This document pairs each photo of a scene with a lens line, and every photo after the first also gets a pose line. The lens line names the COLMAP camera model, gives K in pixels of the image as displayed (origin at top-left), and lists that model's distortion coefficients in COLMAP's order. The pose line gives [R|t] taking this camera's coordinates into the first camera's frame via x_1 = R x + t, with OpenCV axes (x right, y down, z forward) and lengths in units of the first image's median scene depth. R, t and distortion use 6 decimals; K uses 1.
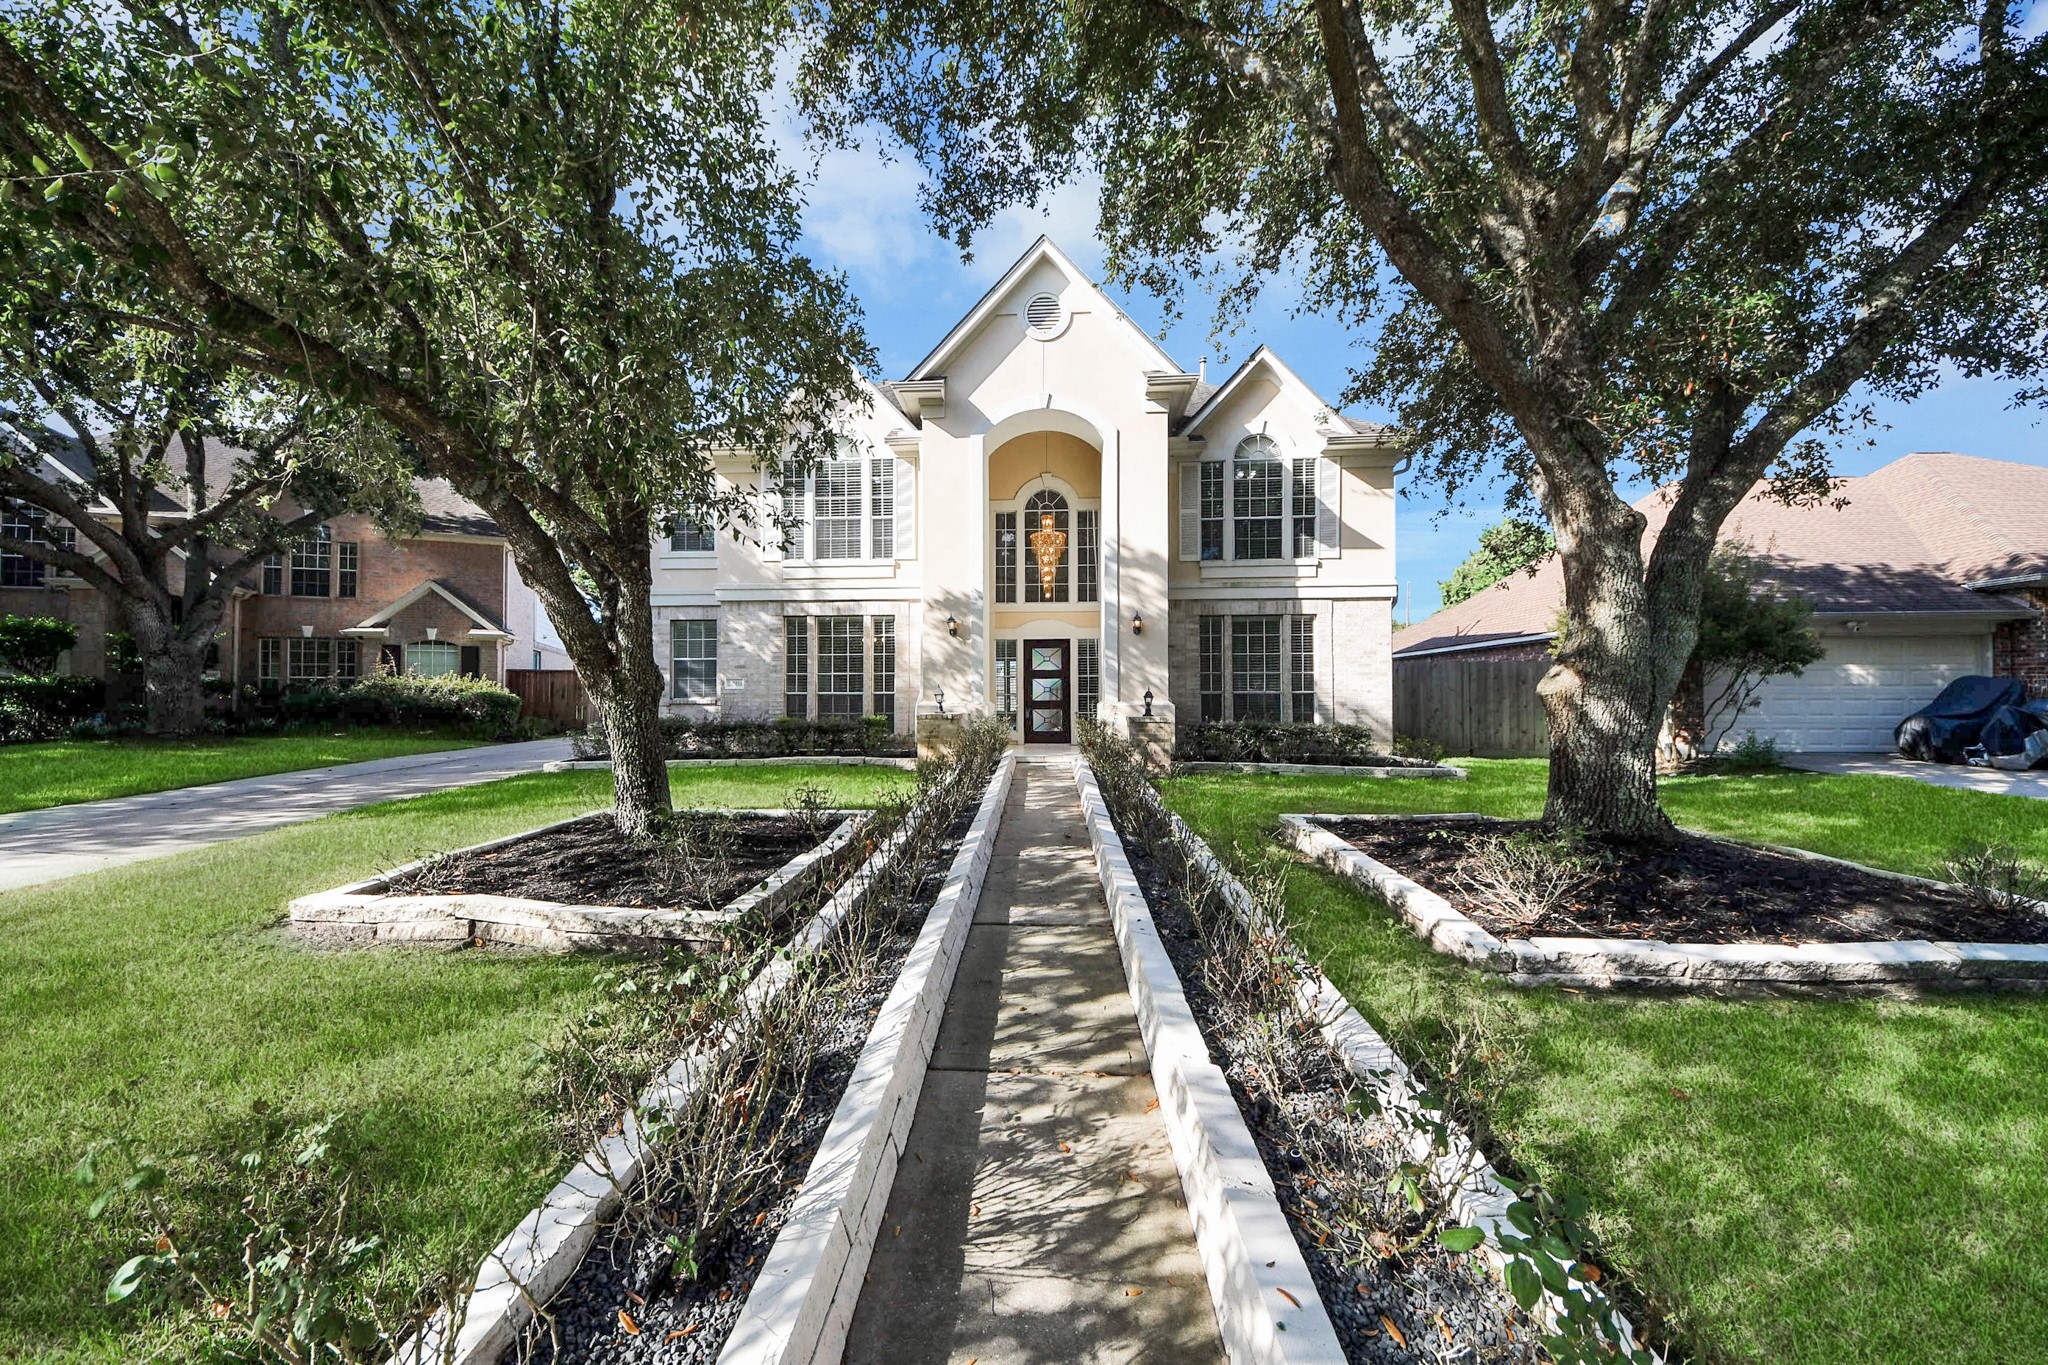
lens RADIAL K [[721.2, 0, 1021.2], [0, 721.2, 688.9], [0, 0, 1]] dist [-0.000053, -0.001511]
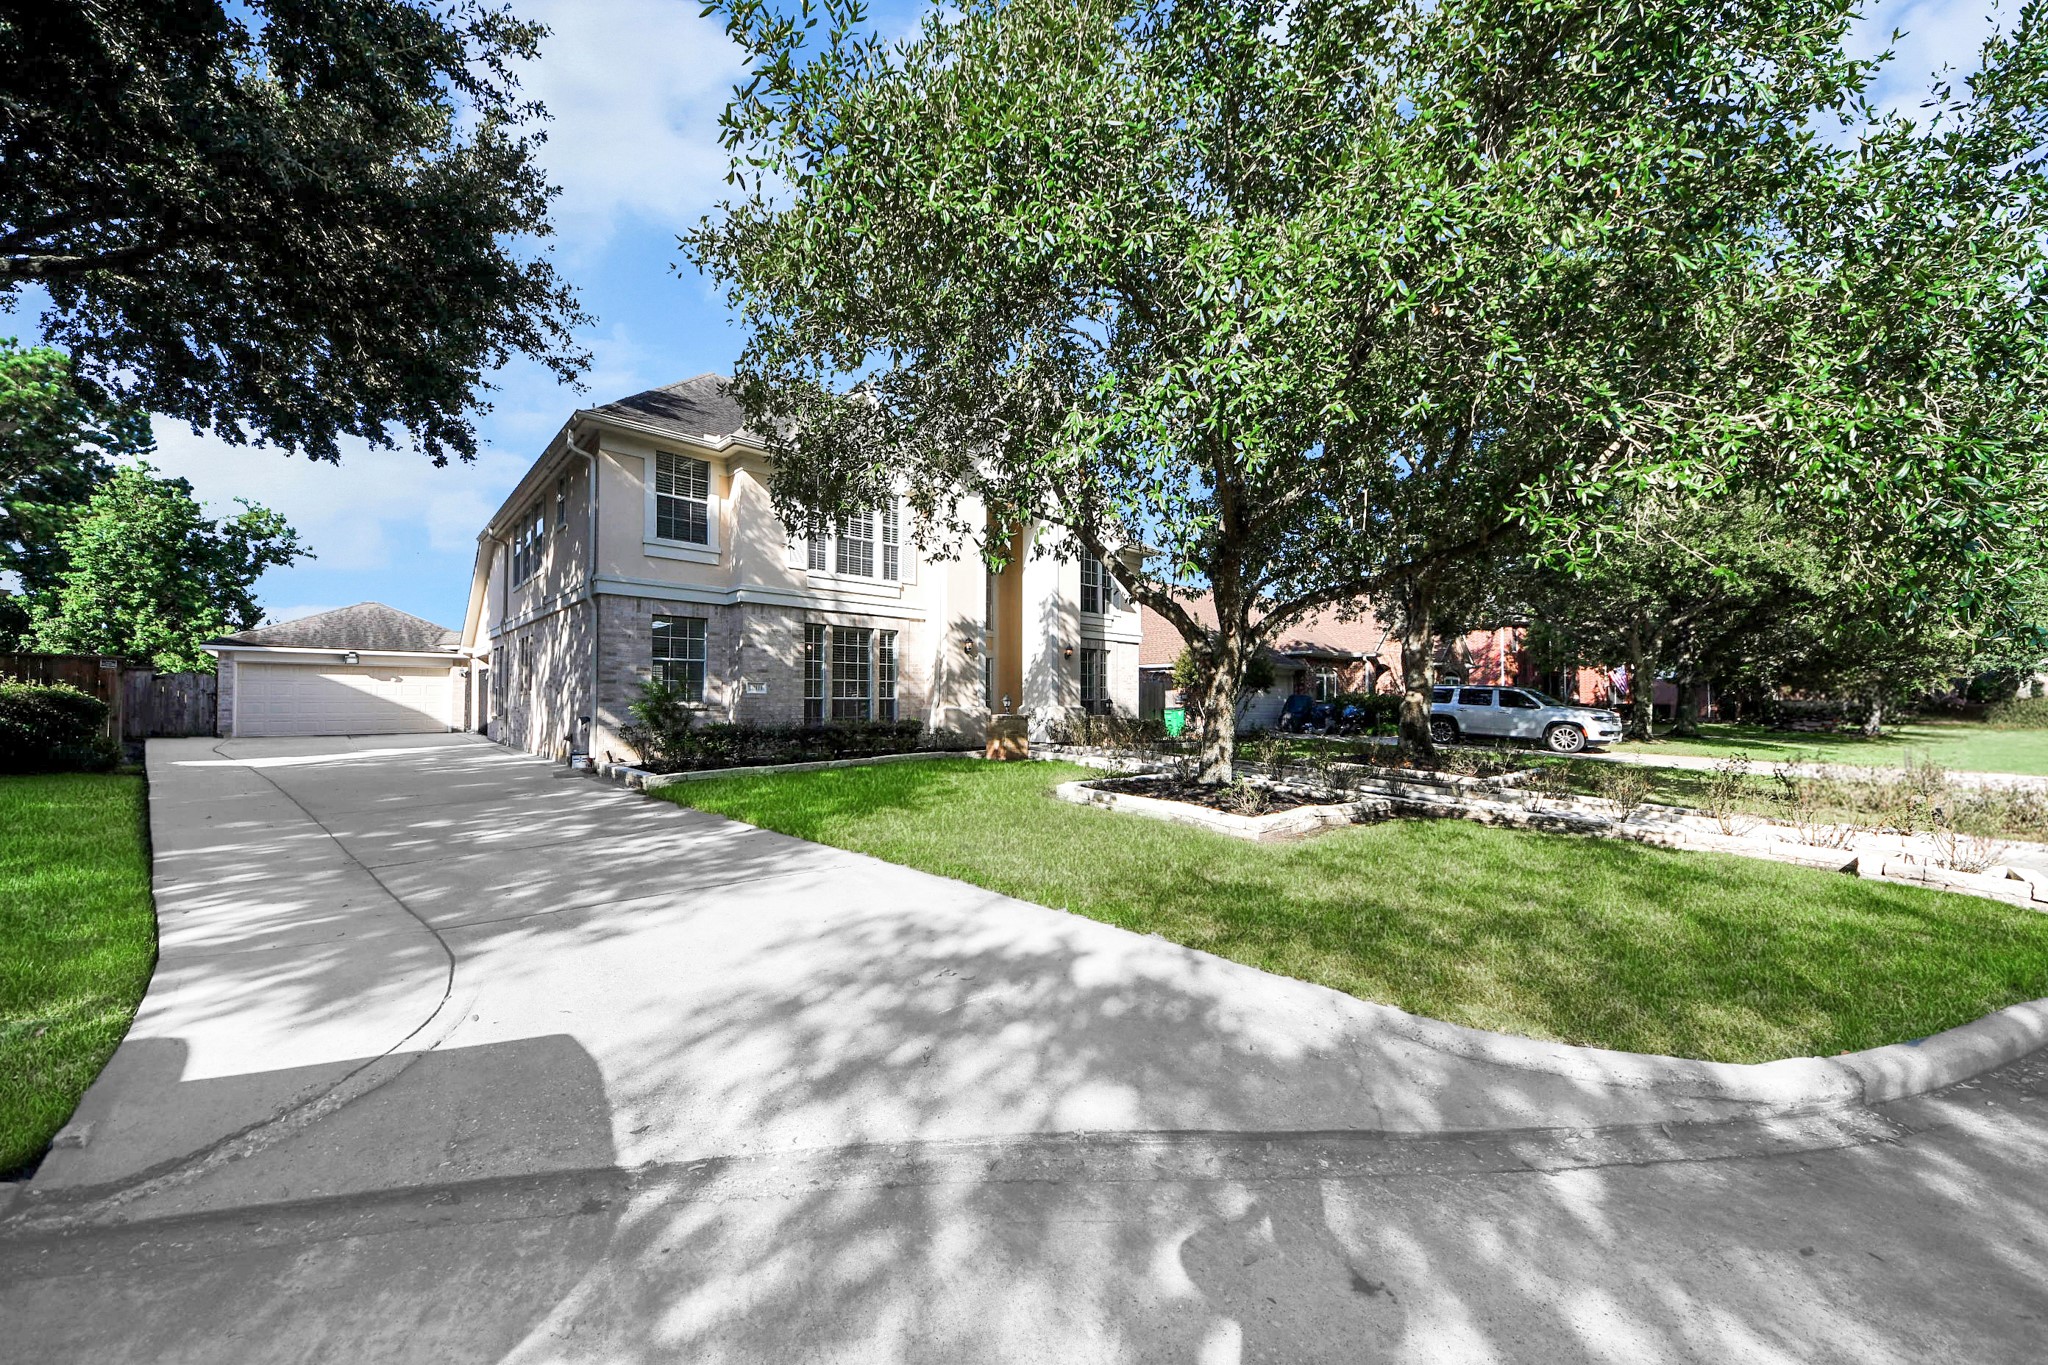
lens RADIAL K [[721.2, 0, 1017.1], [0, 721.2, 685.9], [0, 0, 1]] dist [-0.000053, -0.001511]
pose [[0.685486, 0.019257, 0.727831, -0.875858], [-0.010362, 0.999807, -0.016695, 0.003059], [-0.728012, 0.003902, 0.685554, 0.071967]]
